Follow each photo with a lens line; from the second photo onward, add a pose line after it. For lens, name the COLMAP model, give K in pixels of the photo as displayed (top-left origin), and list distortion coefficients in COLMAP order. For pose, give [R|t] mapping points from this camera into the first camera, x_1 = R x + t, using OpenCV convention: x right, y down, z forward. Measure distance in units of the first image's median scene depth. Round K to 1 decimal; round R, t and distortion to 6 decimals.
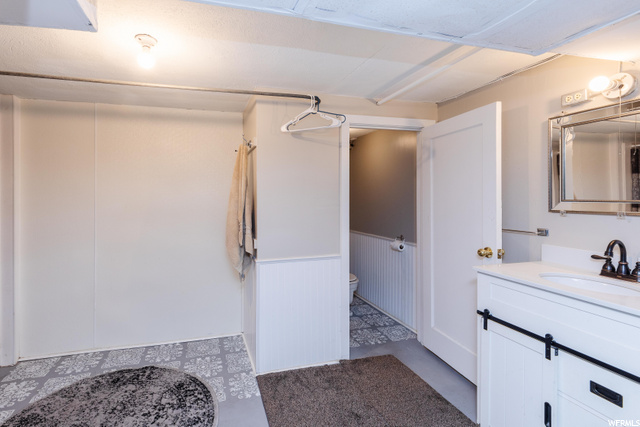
lens RADIAL K [[292.8, 0, 319.8], [0, 292.8, 194.9], [0, 0, 1]] dist [0.001299, 0.000157]
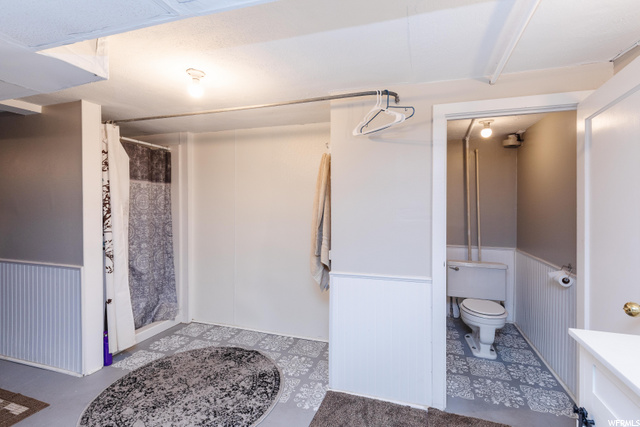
lens RADIAL K [[300.2, 0, 320.9], [0, 300.2, 206.0], [0, 0, 1]] dist [0.002623, 0.000531]
pose [[0.840721, 0.011706, -0.541343, 0.288140], [-0.006047, 0.999907, 0.012231, -0.006801], [0.541435, -0.007010, 0.840713, 0.147226]]
